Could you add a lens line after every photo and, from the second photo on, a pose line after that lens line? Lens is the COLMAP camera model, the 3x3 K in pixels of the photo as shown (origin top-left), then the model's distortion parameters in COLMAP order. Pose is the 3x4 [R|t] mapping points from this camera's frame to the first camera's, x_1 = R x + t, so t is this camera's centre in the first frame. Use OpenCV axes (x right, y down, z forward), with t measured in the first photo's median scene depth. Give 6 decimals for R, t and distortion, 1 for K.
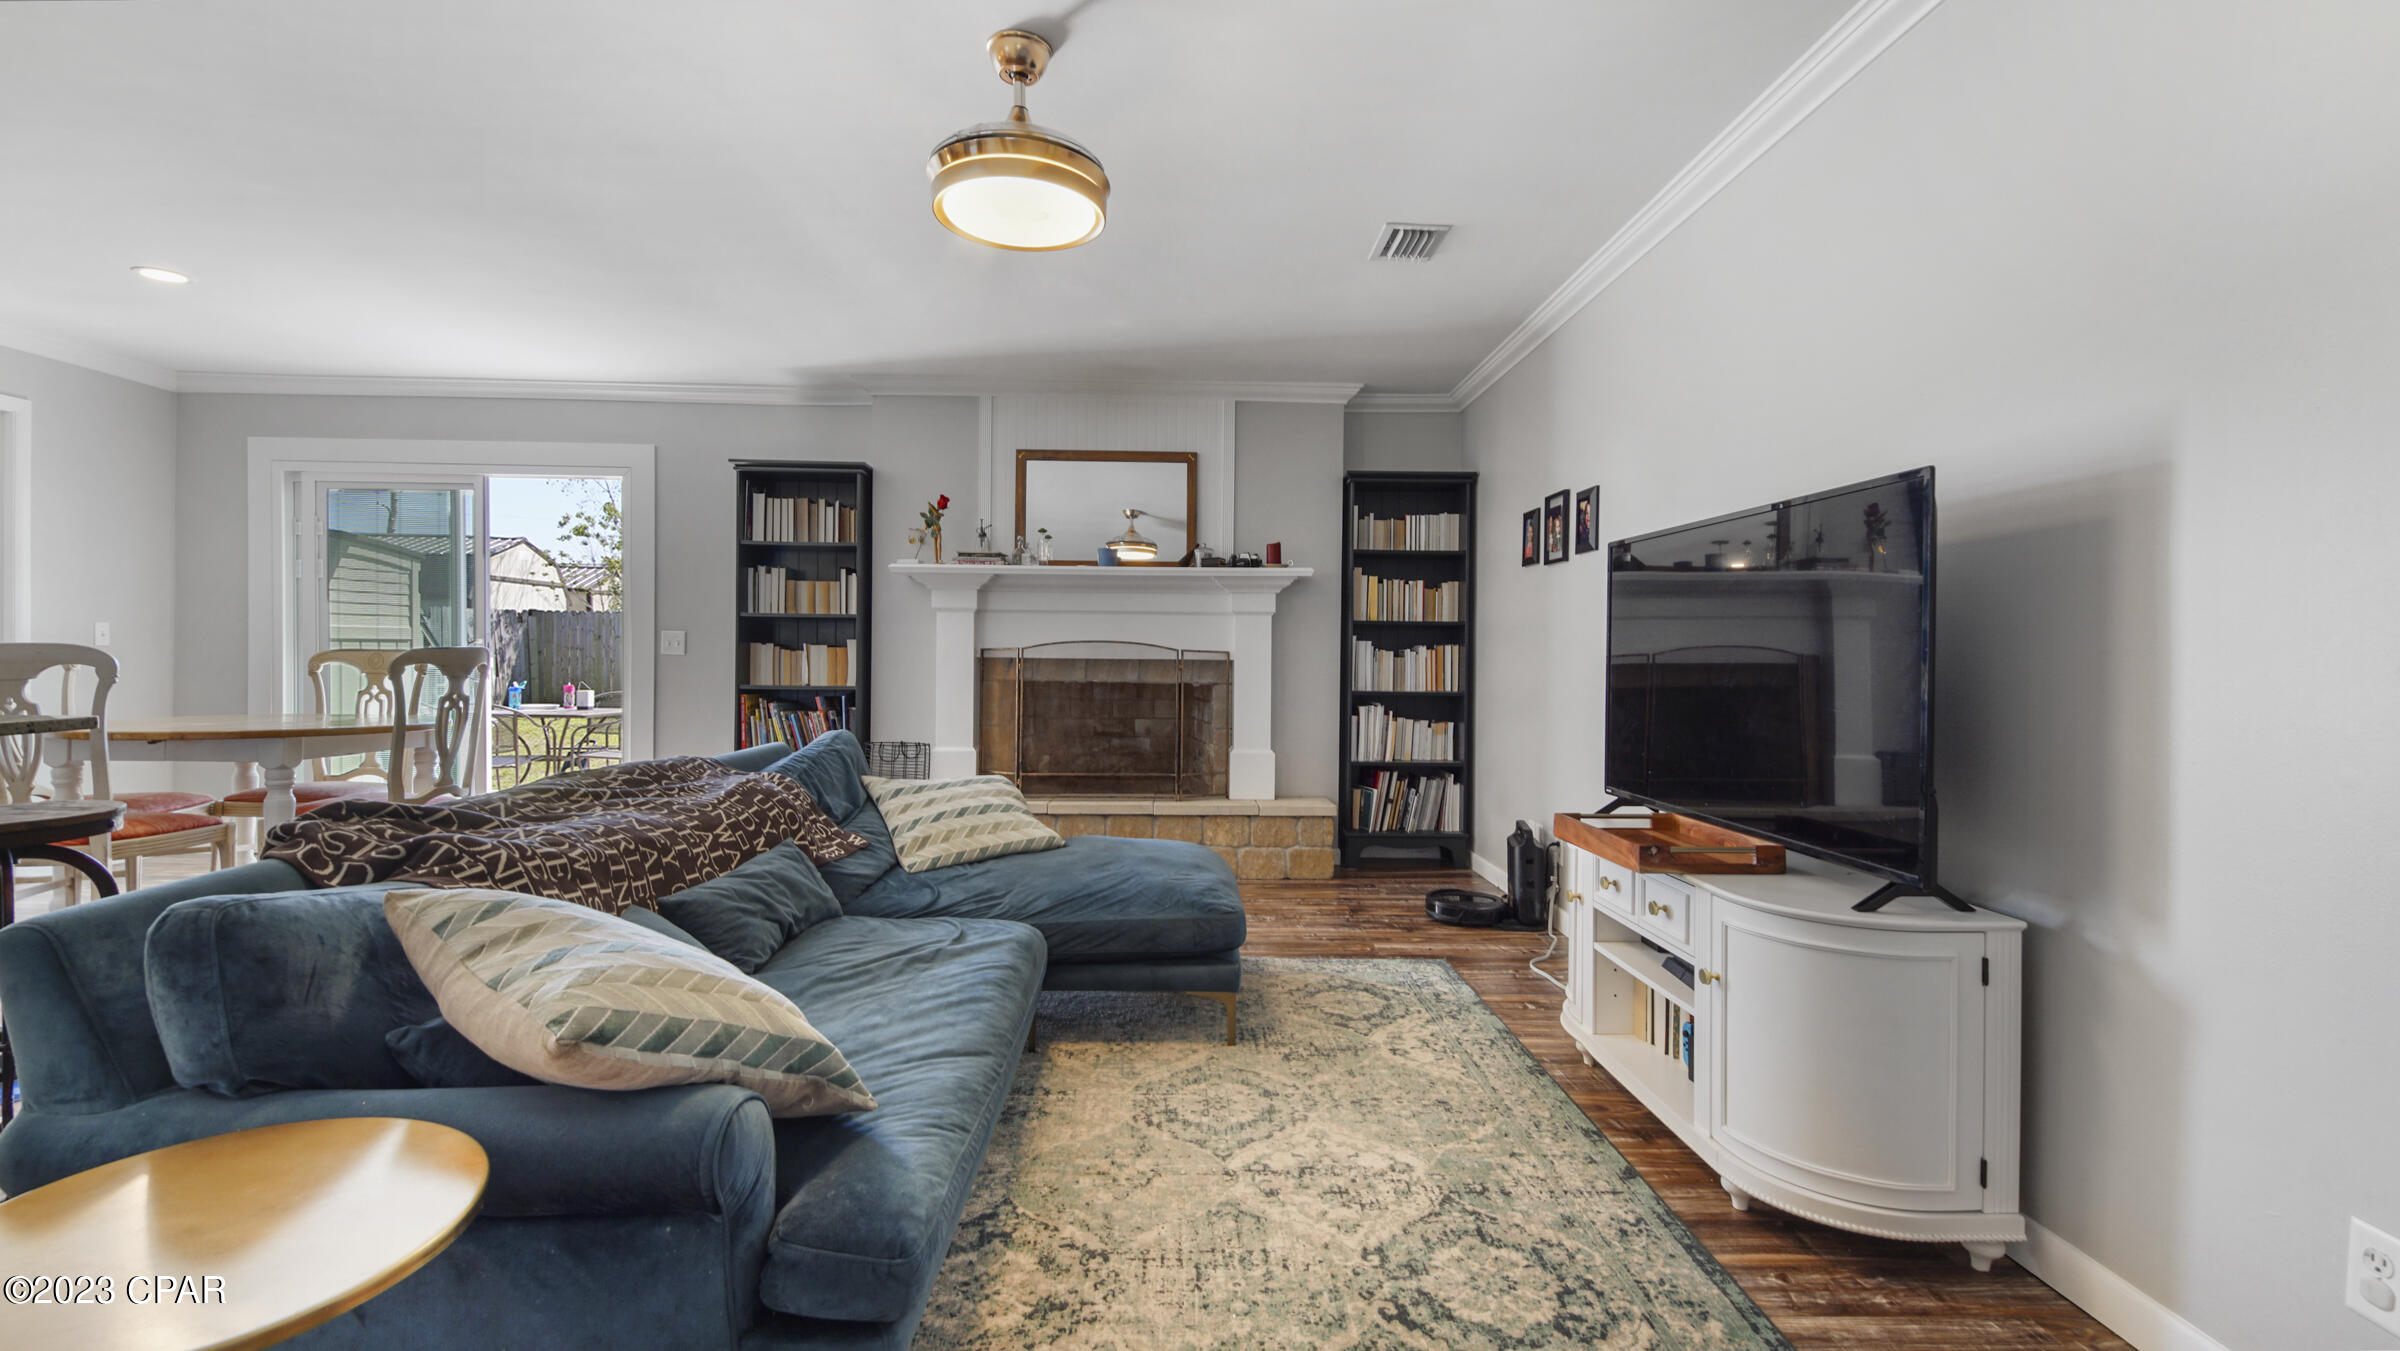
lens RADIAL K [[1056.3, 0, 1192.5], [0, 1056.3, 652.6], [0, 0, 1]] dist [0.024227, -0.013940]
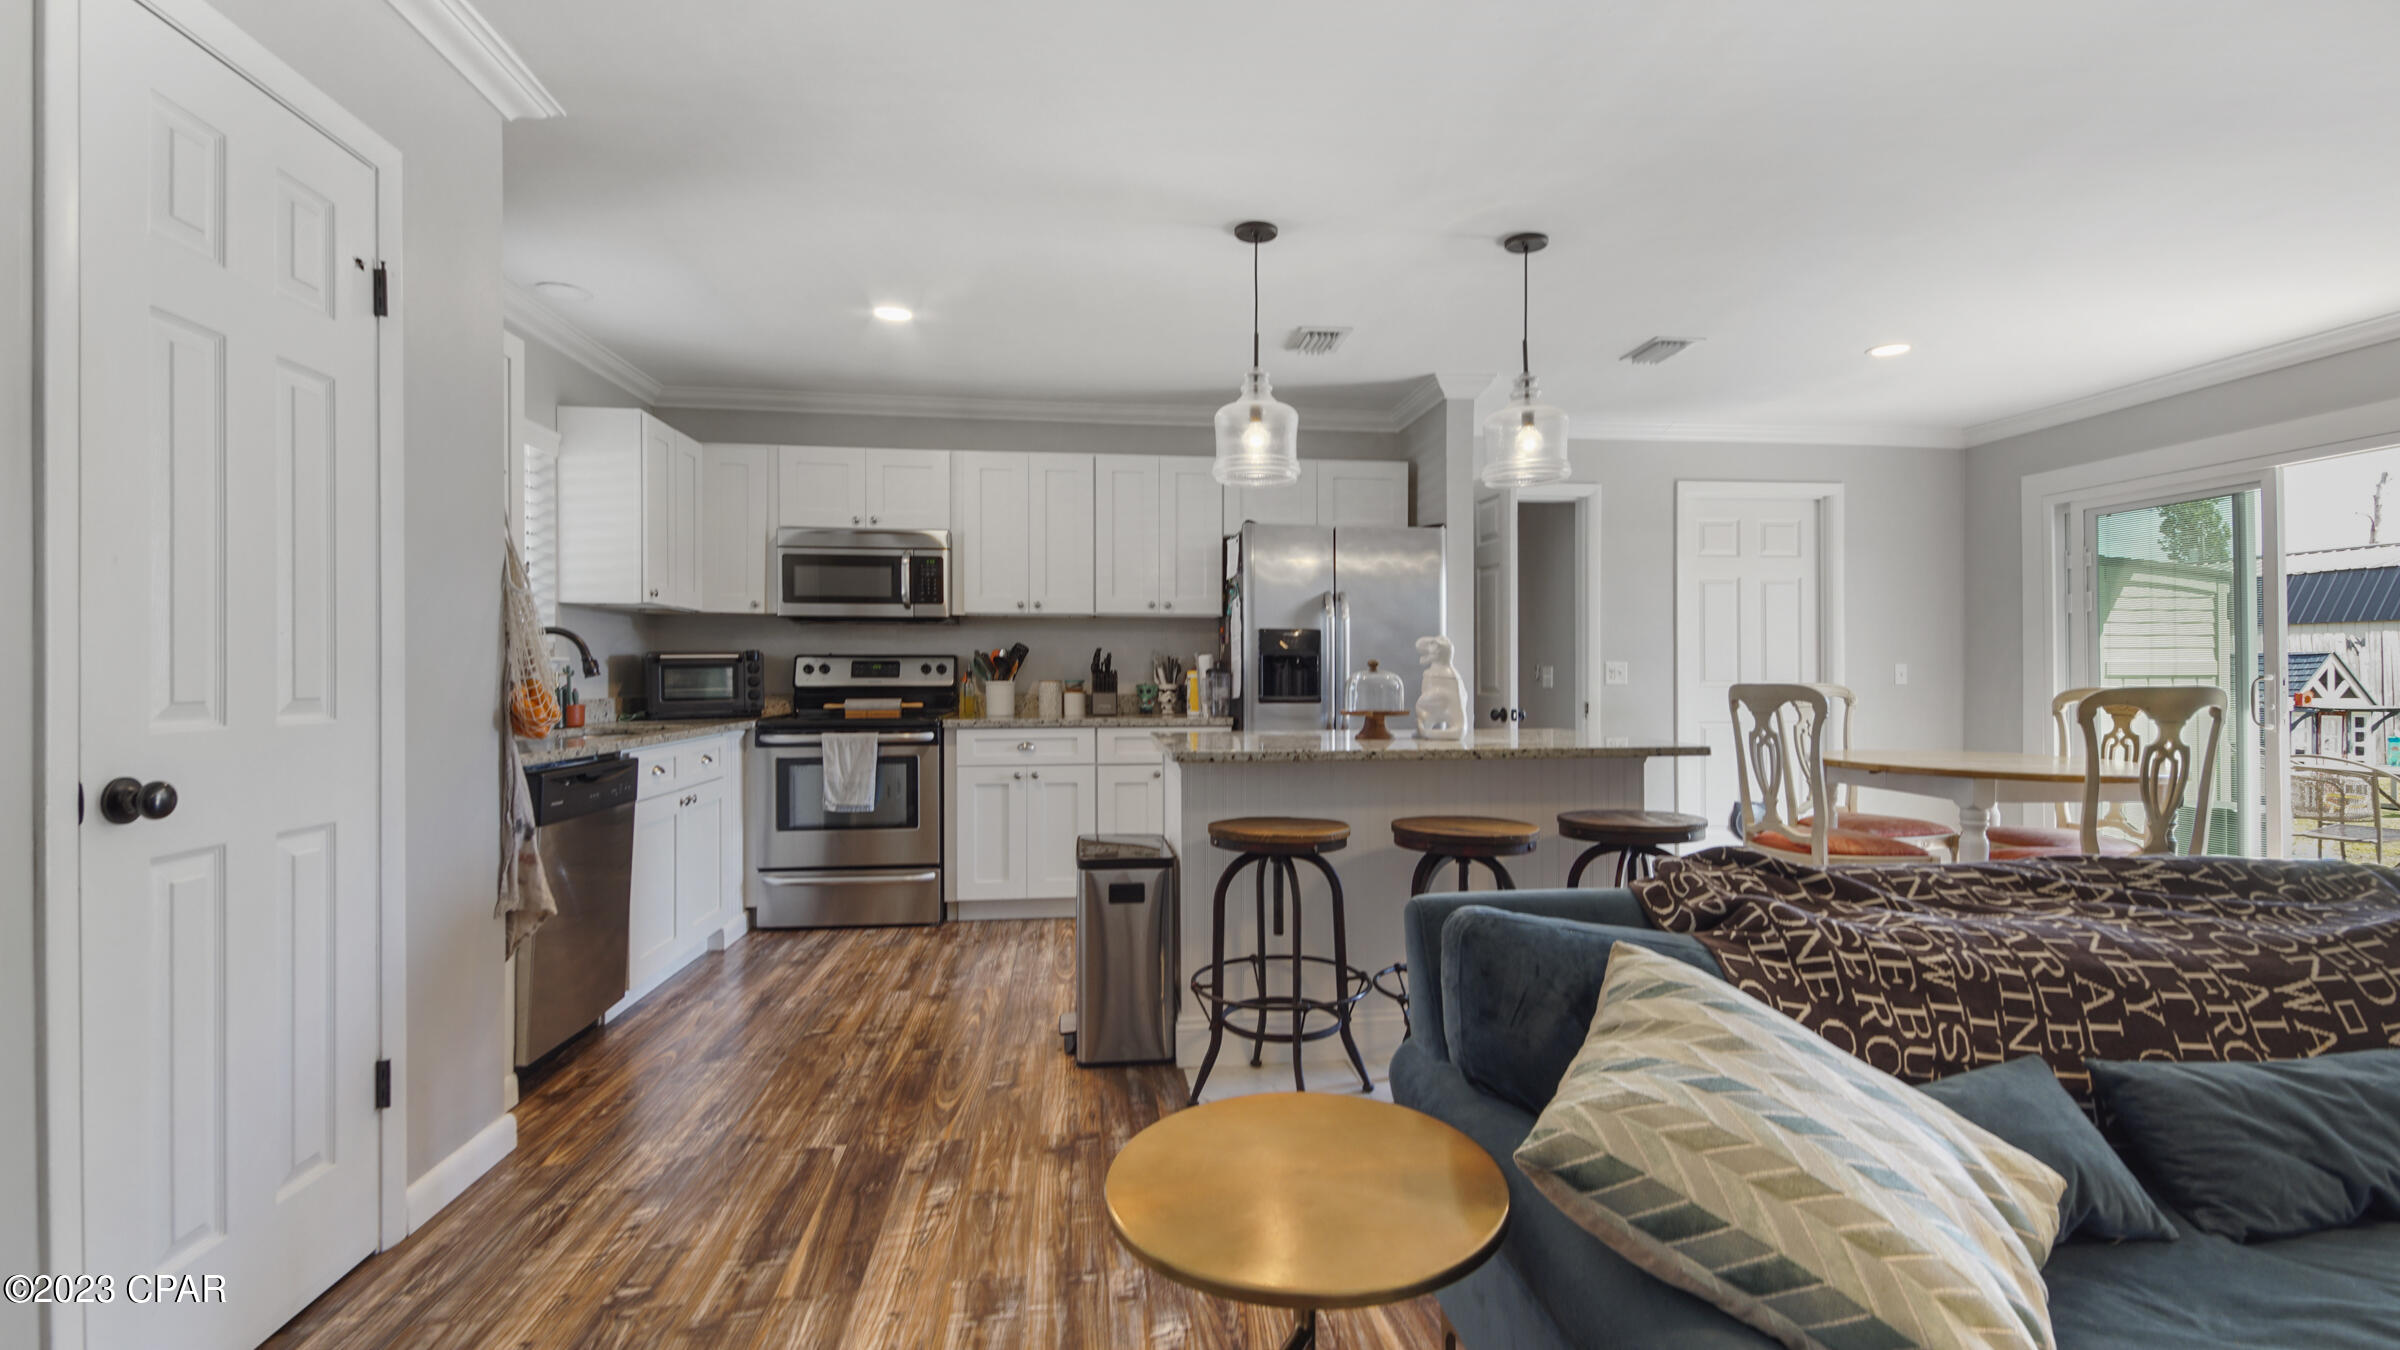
lens RADIAL K [[1056.3, 0, 1182.3], [0, 1056.3, 681.2], [0, 0, 1]] dist [0.024227, -0.013940]
pose [[0.100597, -0.003579, -0.994921, 0.058079], [-0.002989, 0.999988, -0.003899, -0.003714], [0.994923, 0.003366, 0.100585, 0.162788]]
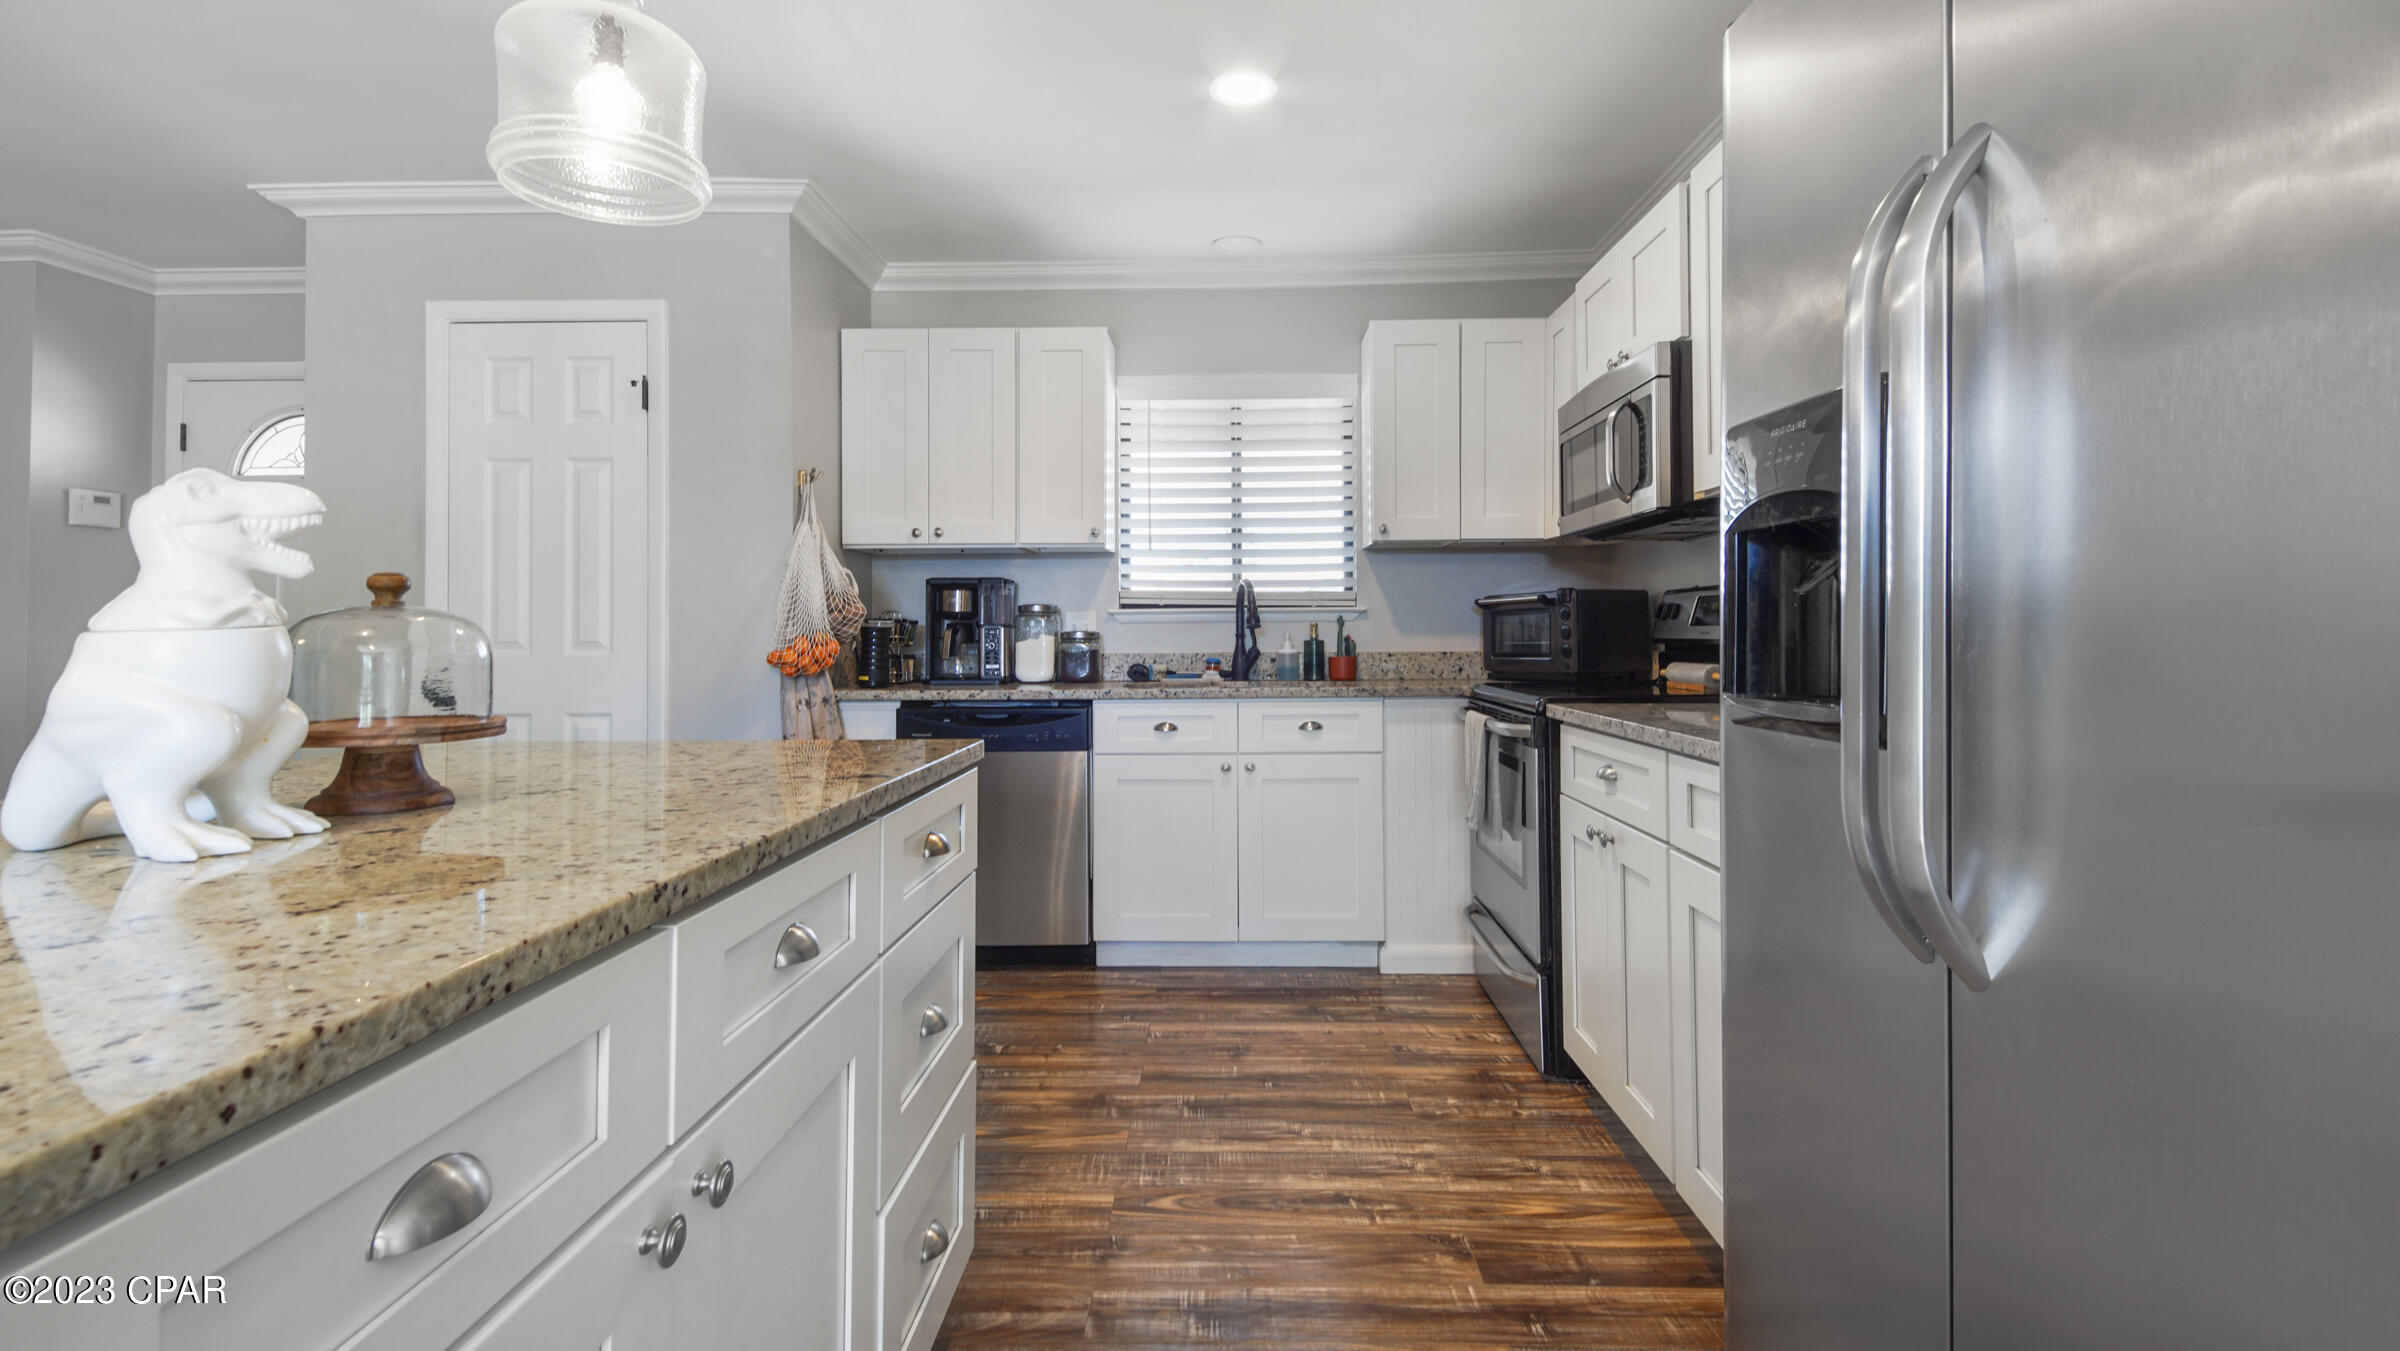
lens RADIAL K [[1056.3, 0, 1217.7], [0, 1056.3, 605.5], [0, 0, 1]] dist [0.024227, -0.013940]
pose [[-0.999757, -0.002837, 0.021859, -0.829824], [-0.003299, 0.999771, -0.021143, -0.008436], [-0.021794, -0.021210, -0.999537, 0.597055]]
